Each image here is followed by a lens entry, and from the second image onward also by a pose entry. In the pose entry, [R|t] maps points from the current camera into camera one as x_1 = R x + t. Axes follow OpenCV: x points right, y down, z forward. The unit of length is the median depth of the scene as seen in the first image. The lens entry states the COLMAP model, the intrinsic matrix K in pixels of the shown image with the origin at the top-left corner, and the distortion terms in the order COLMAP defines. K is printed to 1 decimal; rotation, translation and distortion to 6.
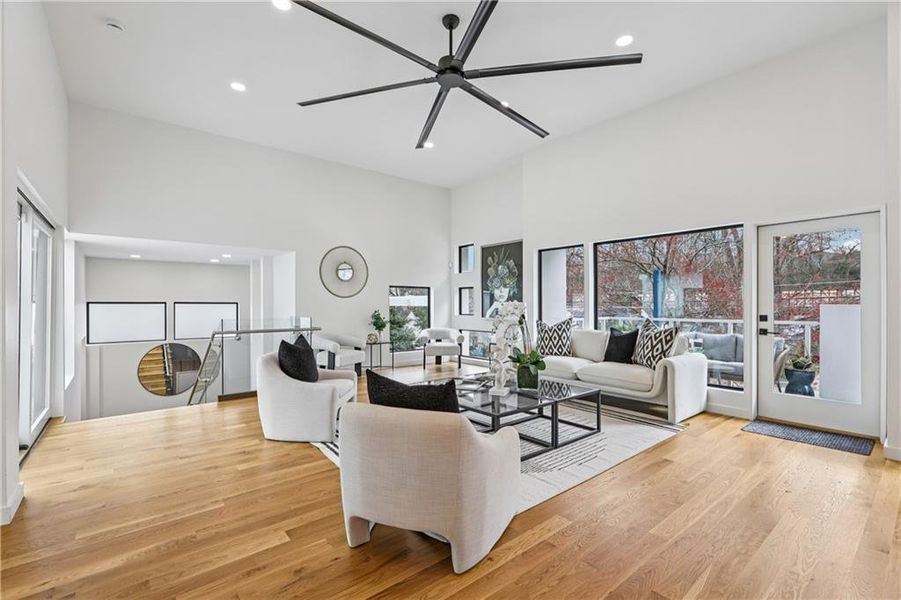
lens RADIAL K [[402.3, 0, 447.1], [0, 402.3, 301.1], [0, 0, 1]] dist [-0.002179, 0.000070]
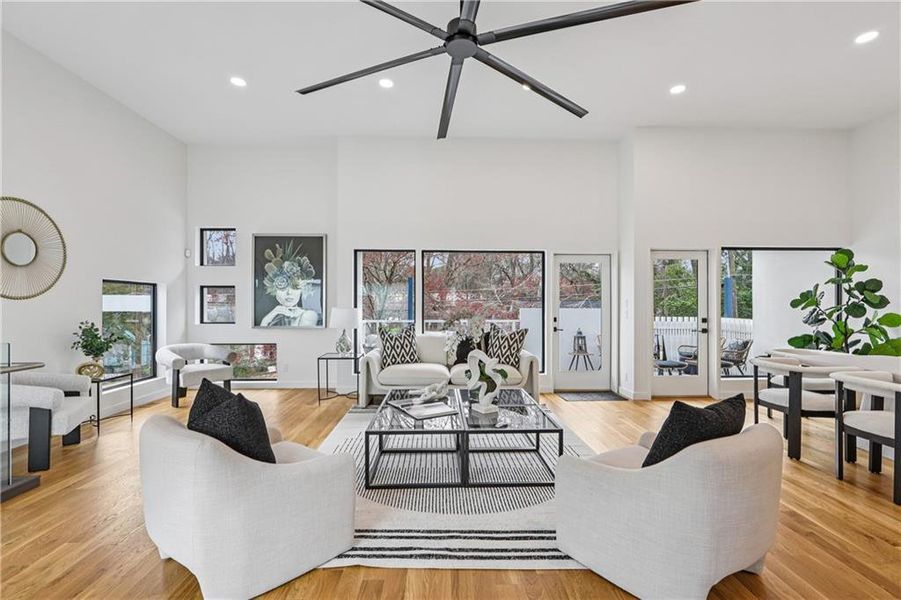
lens RADIAL K [[402.3, 0, 447.7], [0, 402.3, 302.6], [0, 0, 1]] dist [-0.002179, 0.000070]
pose [[0.604834, 0.005592, 0.796332, -0.335754], [-0.008965, 0.999960, -0.000213, -0.008496], [-0.796301, -0.007010, 0.604860, 0.259163]]
